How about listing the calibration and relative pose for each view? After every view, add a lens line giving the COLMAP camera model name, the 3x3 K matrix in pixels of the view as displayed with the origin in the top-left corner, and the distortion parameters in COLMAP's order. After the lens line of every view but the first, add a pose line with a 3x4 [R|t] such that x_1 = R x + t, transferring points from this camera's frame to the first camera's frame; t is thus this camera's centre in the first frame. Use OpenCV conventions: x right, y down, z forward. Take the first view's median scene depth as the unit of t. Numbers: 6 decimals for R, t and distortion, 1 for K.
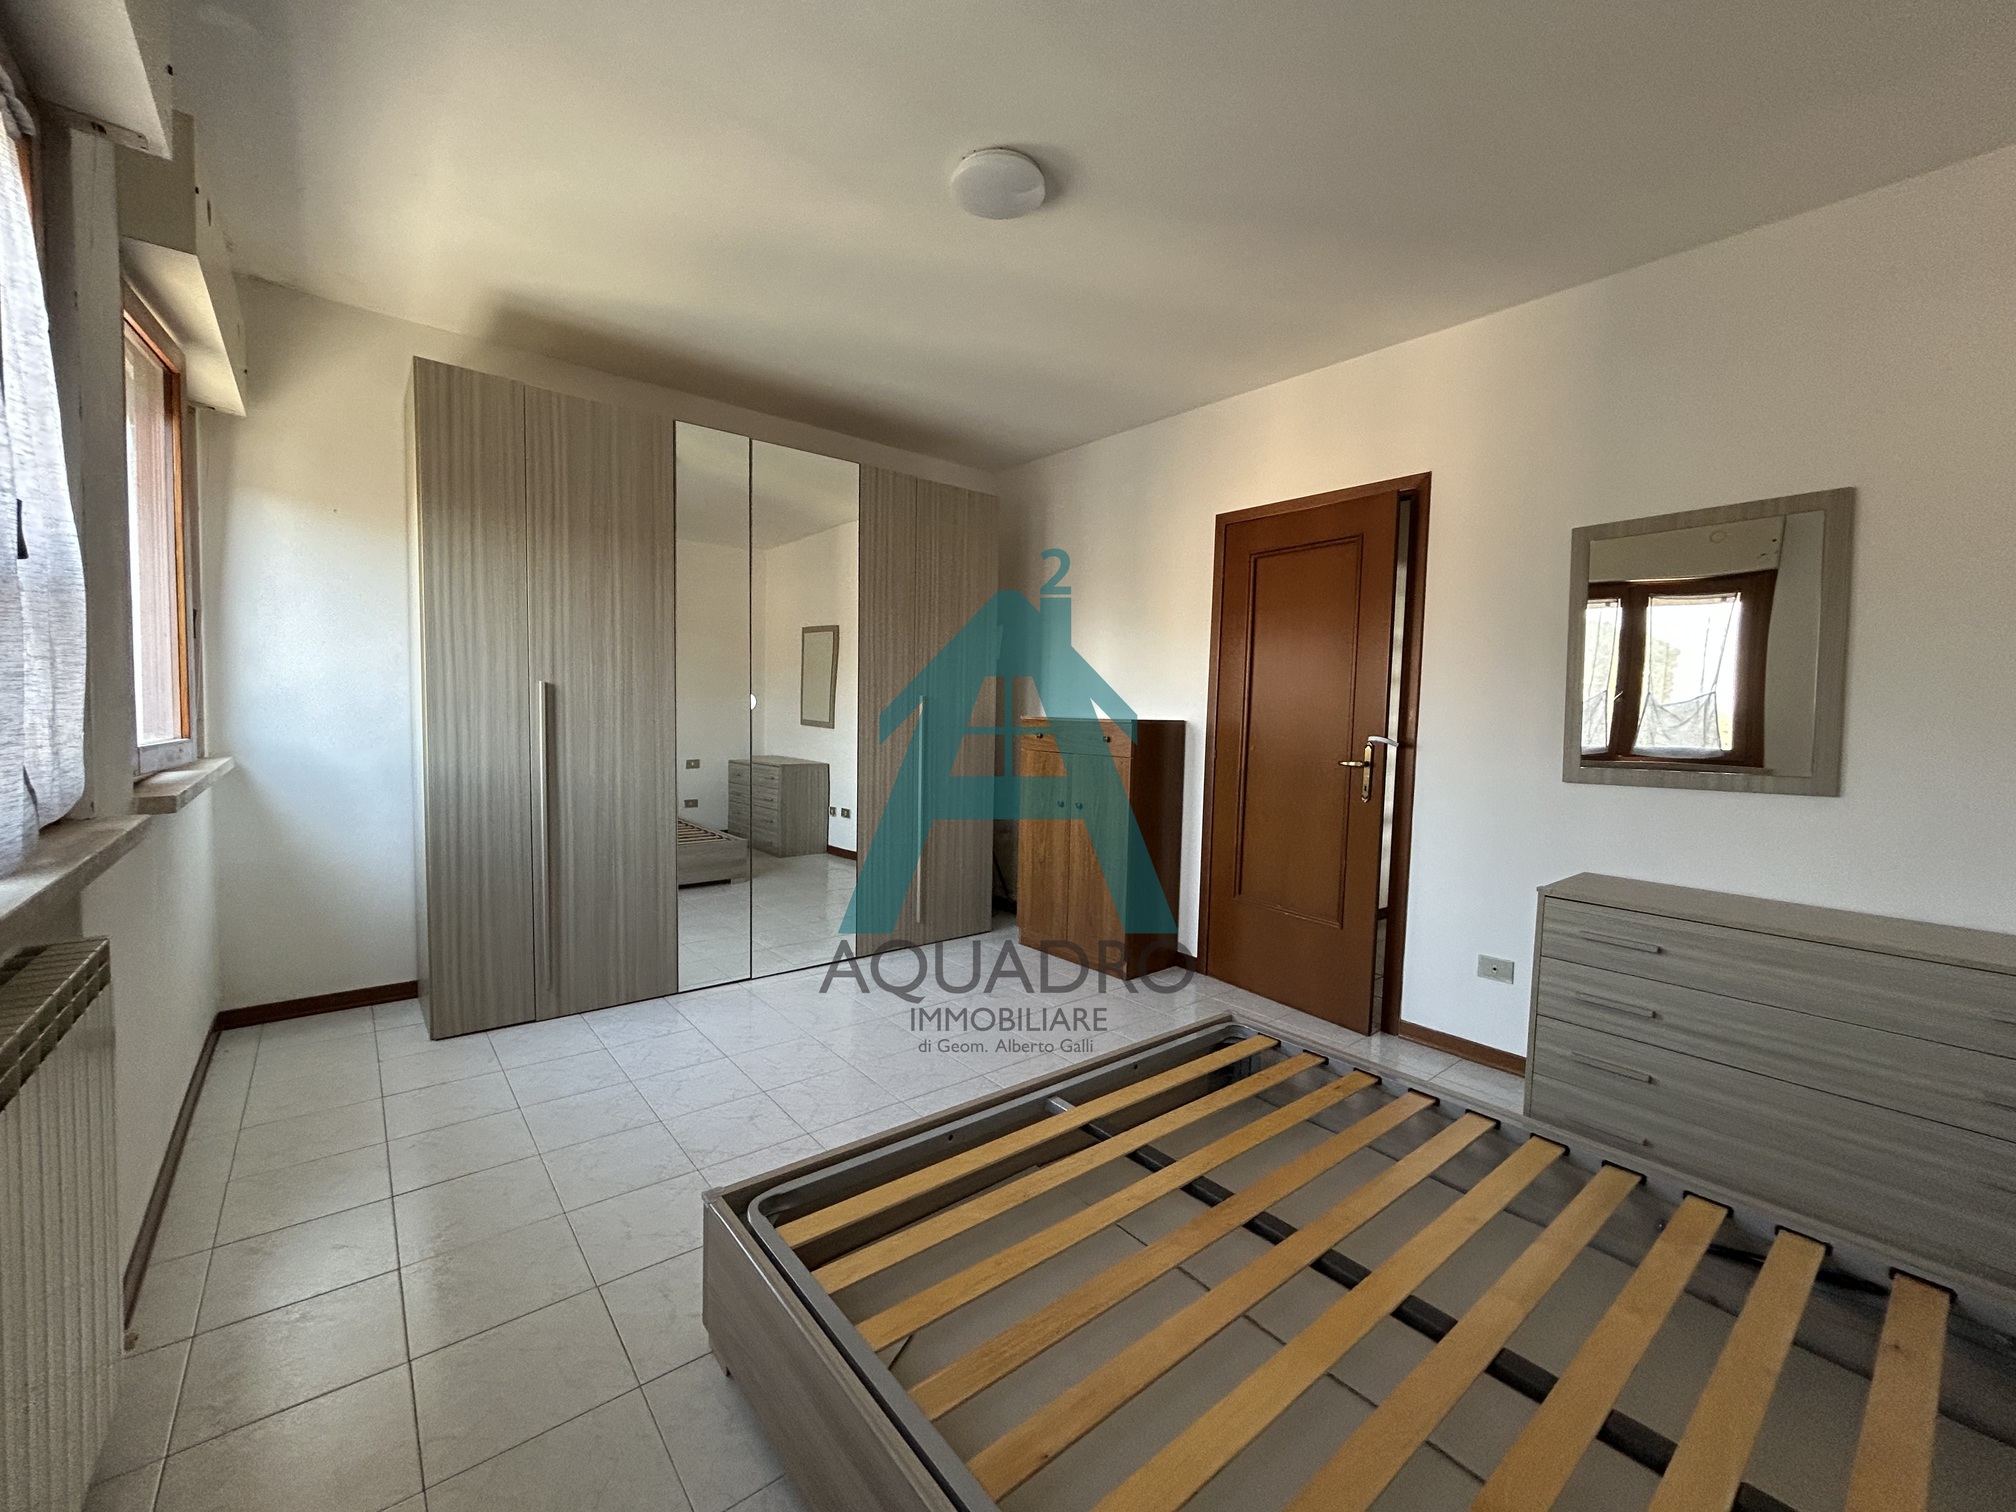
lens RADIAL K [[813.0, 0, 1004.0], [0, 813.0, 749.2], [0, 0, 1]] dist [0.002467, 0.000788]
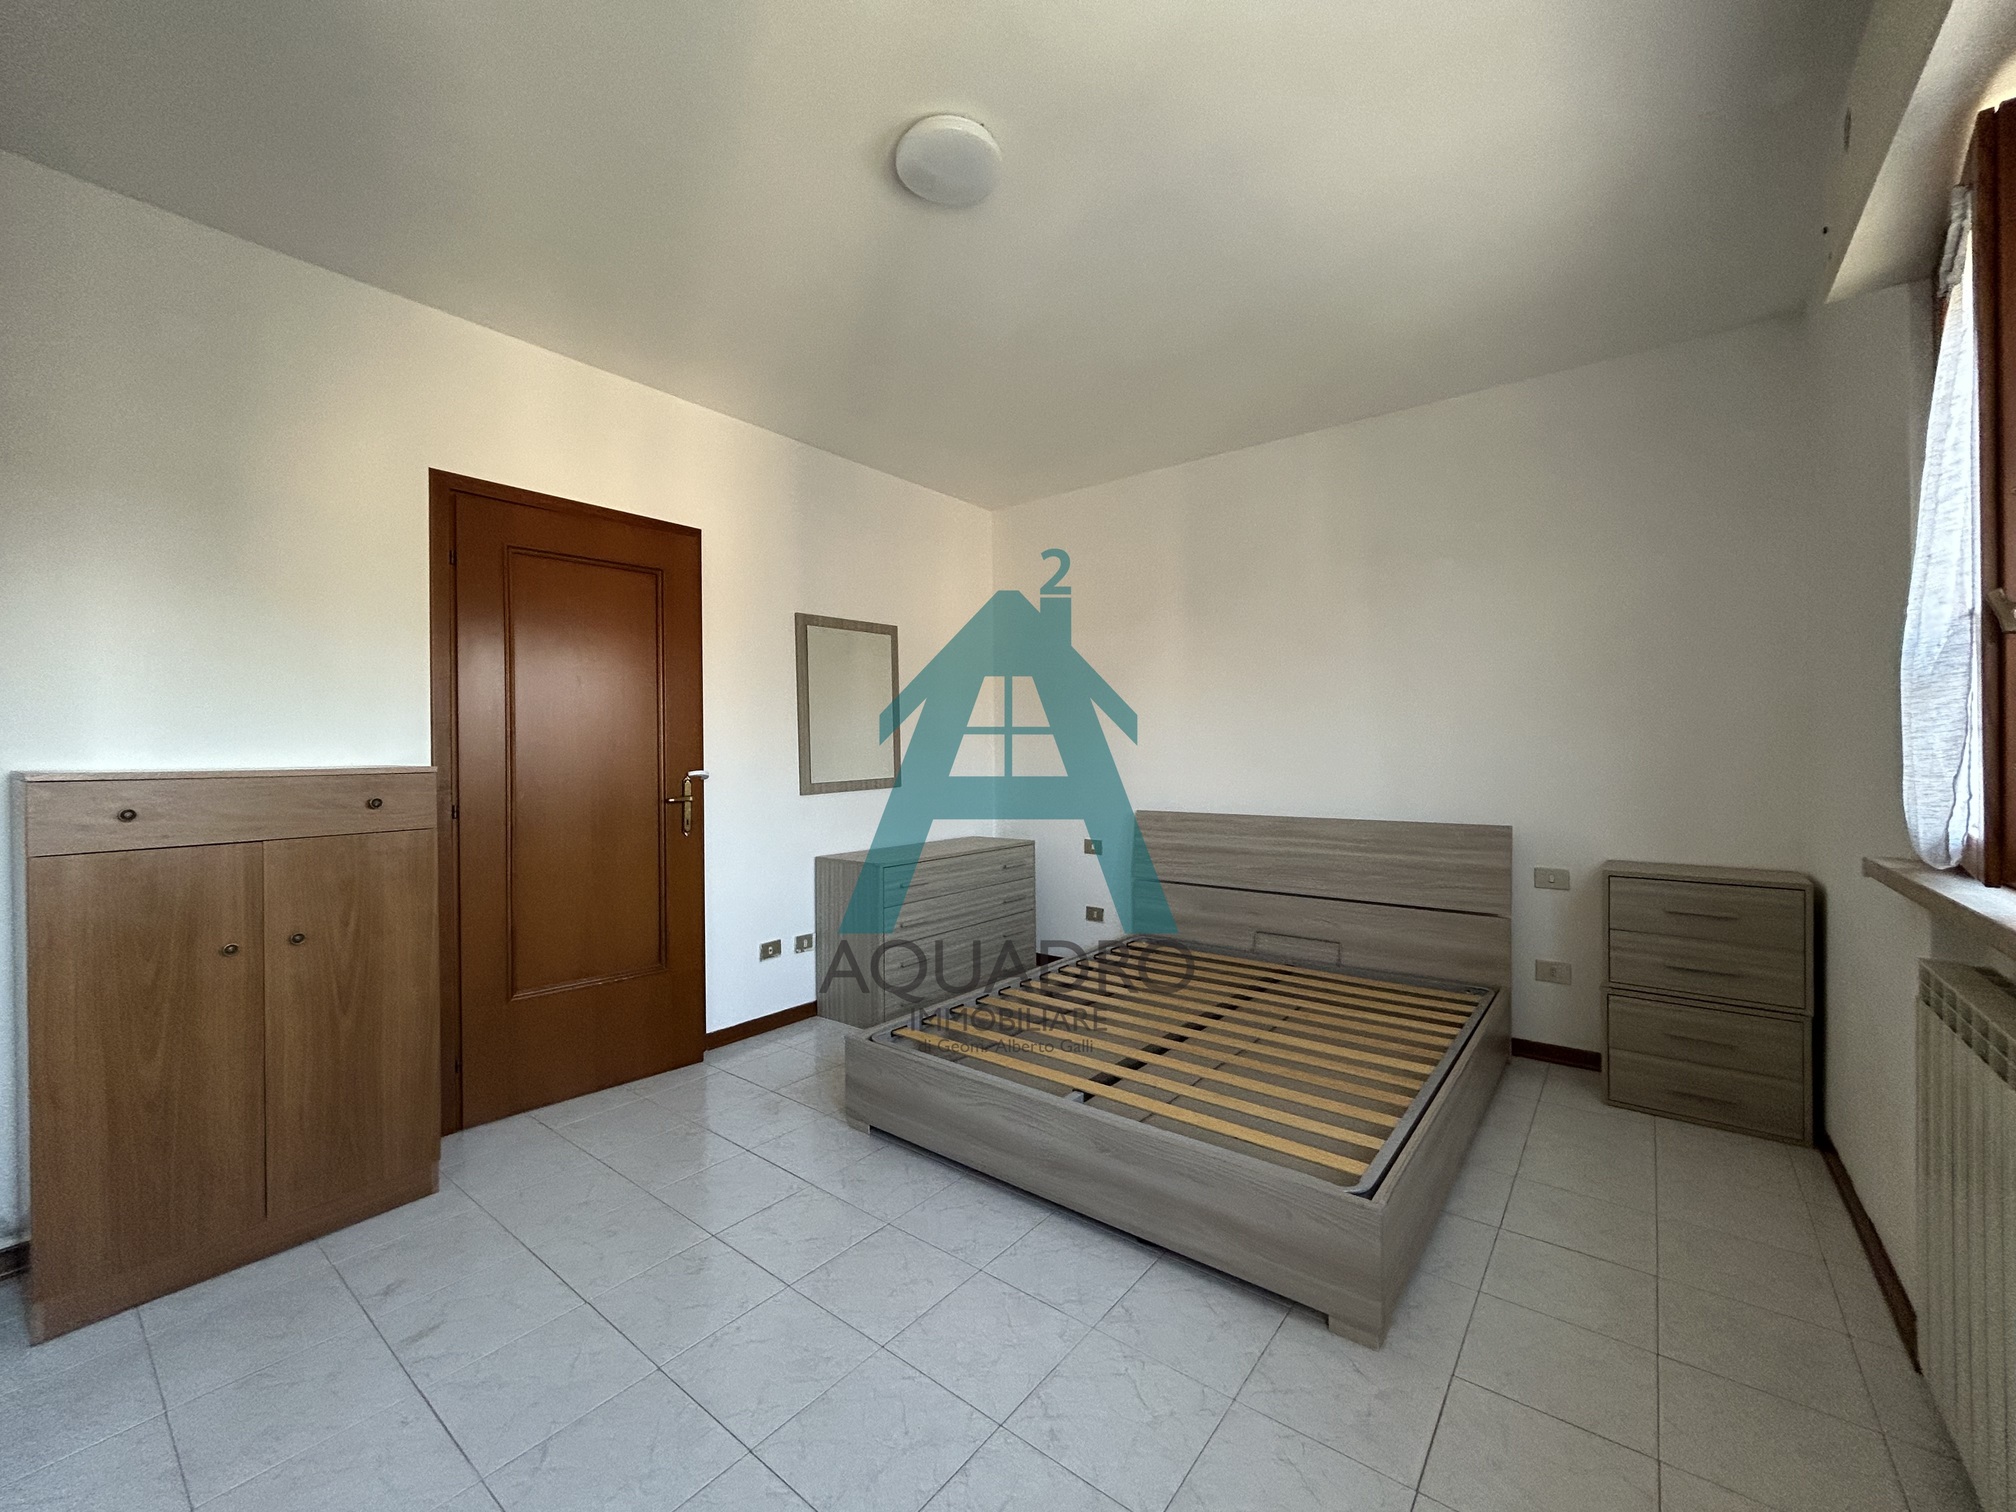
lens RADIAL K [[813.0, 0, 1008.4], [0, 813.0, 750.5], [0, 0, 1]] dist [0.002467, 0.000788]
pose [[-0.214945, -0.021293, 0.976394, -0.637873], [0.052672, 0.998054, 0.033361, -0.054514], [-0.975205, 0.058599, -0.213405, 0.827424]]
